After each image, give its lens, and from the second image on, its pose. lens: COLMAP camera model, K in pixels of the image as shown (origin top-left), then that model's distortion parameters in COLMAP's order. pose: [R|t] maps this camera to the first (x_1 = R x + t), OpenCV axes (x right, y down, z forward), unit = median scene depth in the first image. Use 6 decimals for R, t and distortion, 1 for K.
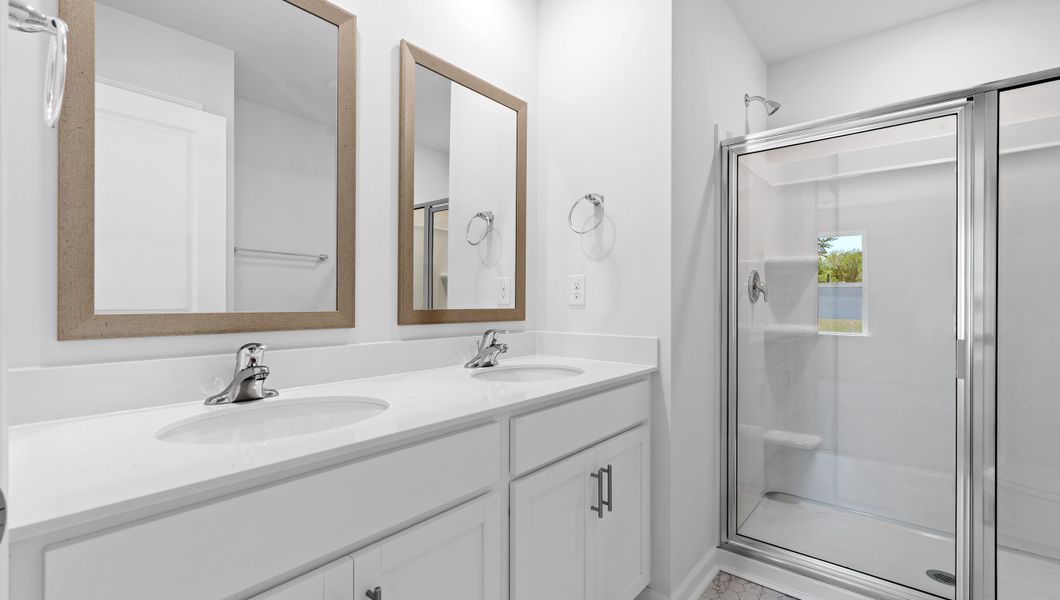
lens RADIAL K [[463.4, 0, 529.2], [0, 463.4, 303.3], [0, 0, 1]] dist [-0.004557, -0.000298]
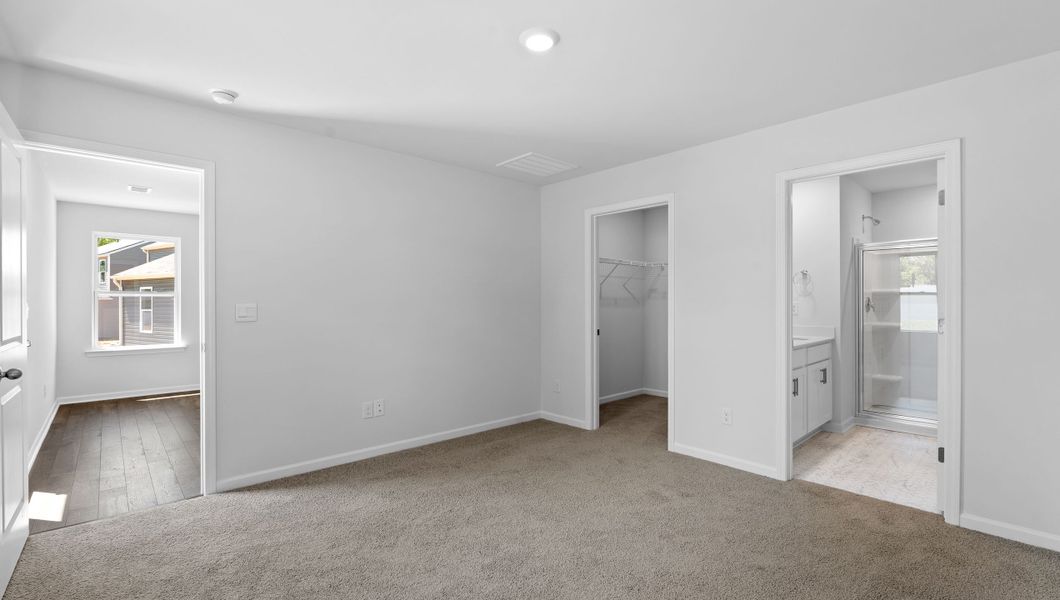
lens RADIAL K [[463.4, 0, 529.2], [0, 463.4, 303.3], [0, 0, 1]] dist [-0.004557, -0.000298]
pose [[0.992793, -0.006186, -0.119684, -1.055200], [0.005433, 0.999963, -0.006620, -0.048417], [0.119720, 0.005922, 0.992790, -1.702821]]
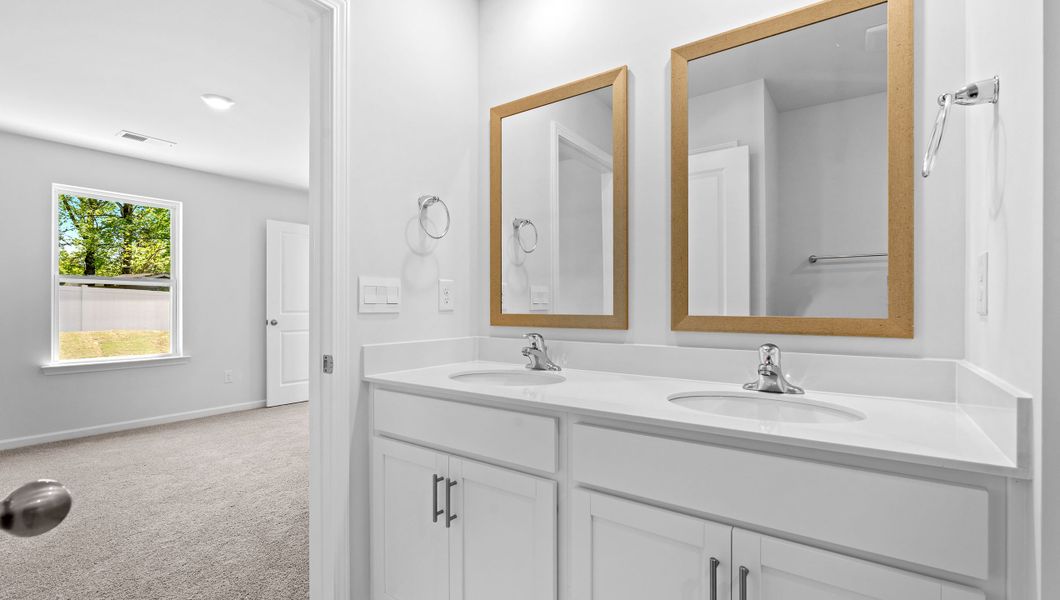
lens RADIAL K [[463.4, 0, 529.2], [0, 463.4, 303.3], [0, 0, 1]] dist [-0.004557, -0.000298]
pose [[0.066436, -0.010203, -0.997739, 0.593703], [-0.000749, 0.999947, -0.010275, -0.001380], [0.997790, 0.001430, 0.066425, 0.514278]]
